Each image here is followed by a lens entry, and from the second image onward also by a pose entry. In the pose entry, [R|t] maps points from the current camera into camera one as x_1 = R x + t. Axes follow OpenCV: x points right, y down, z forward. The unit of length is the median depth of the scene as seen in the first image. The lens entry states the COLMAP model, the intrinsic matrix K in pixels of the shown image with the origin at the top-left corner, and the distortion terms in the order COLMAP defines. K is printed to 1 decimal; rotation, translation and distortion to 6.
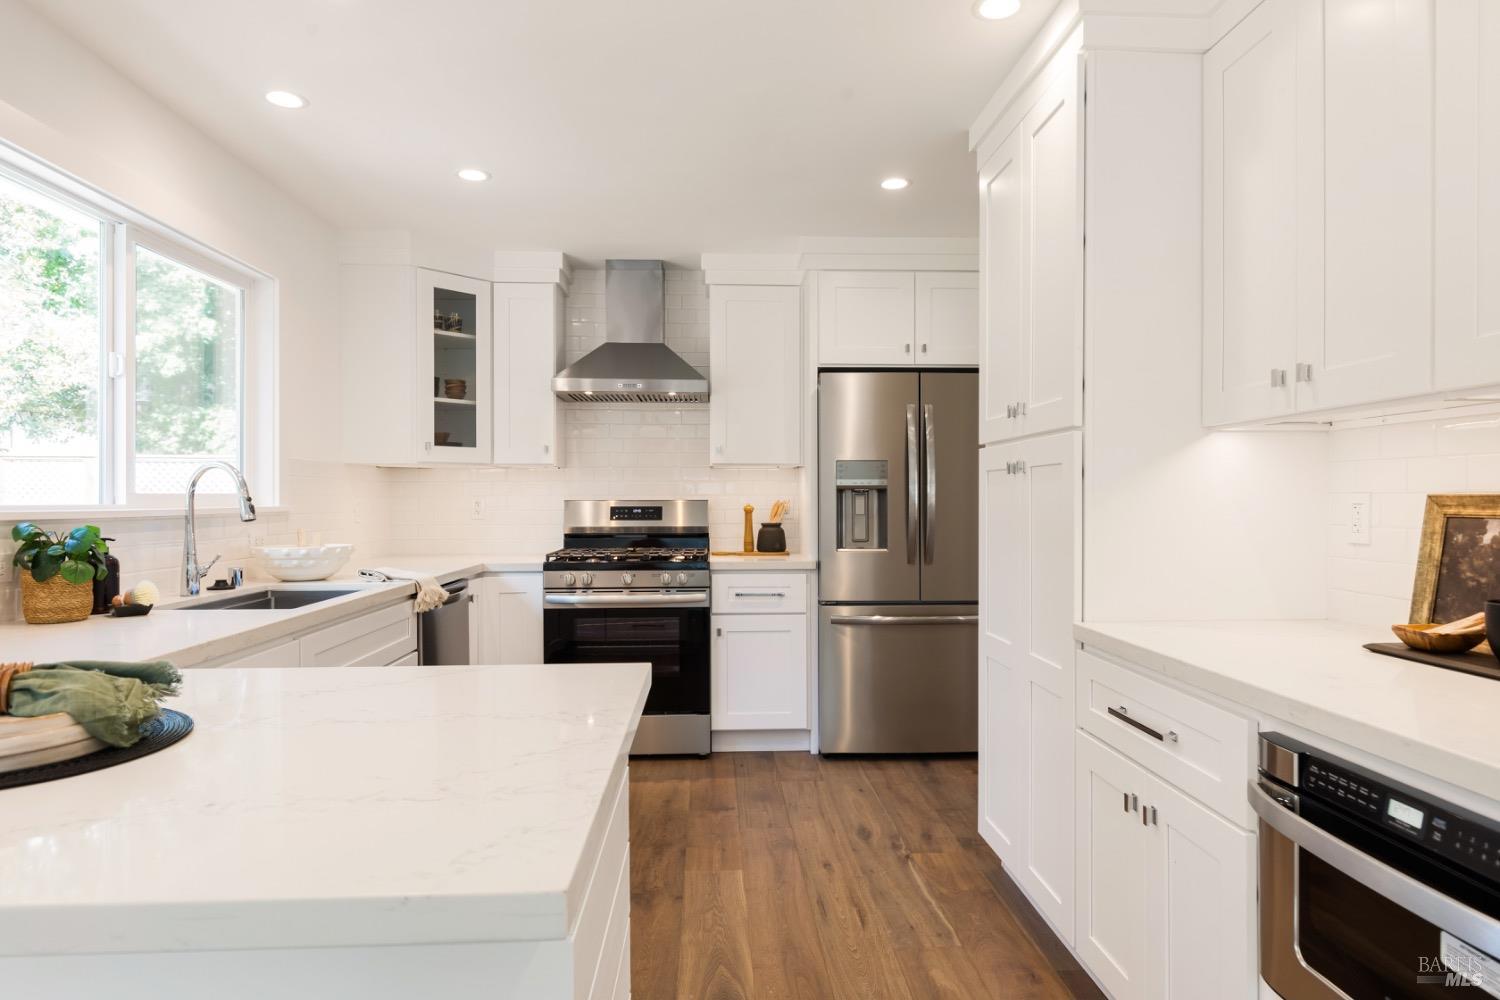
lens RADIAL K [[883.8, 0, 747.3], [0, 883.8, 503.2], [0, 0, 1]] dist [0.015130, -0.006646]
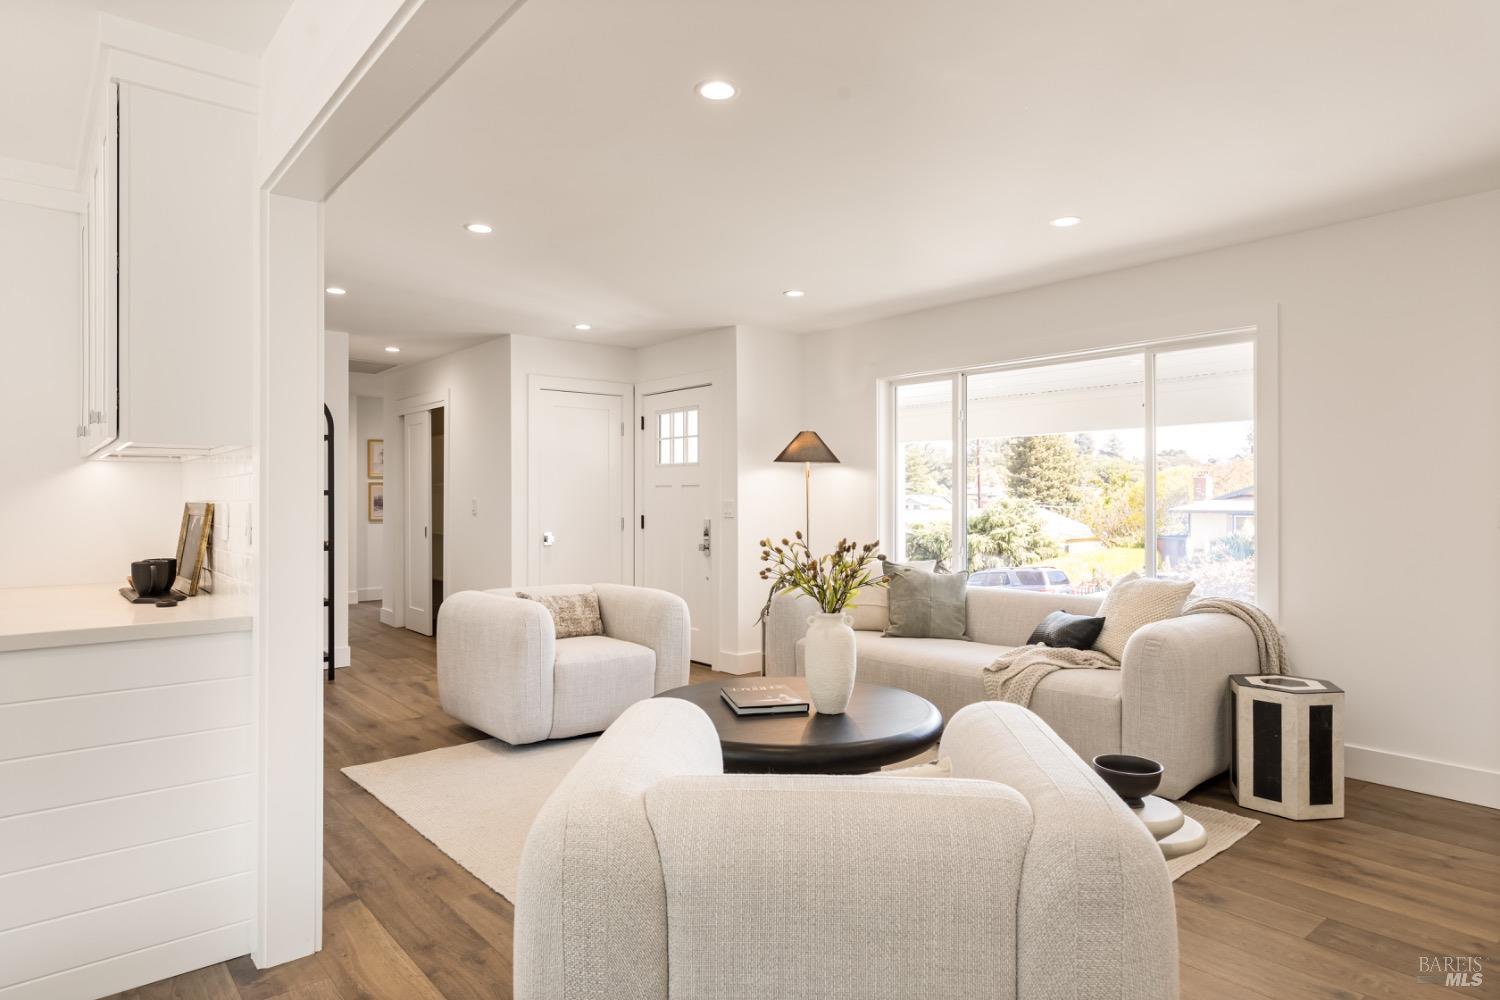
lens RADIAL K [[883.8, 0, 749.9], [0, 883.8, 489.3], [0, 0, 1]] dist [0.015130, -0.006646]
pose [[0.798193, 0.006075, 0.602371, 0.265860], [0.003420, 0.999887, -0.014614, -0.002493], [-0.602392, 0.013725, 0.798082, -0.476610]]
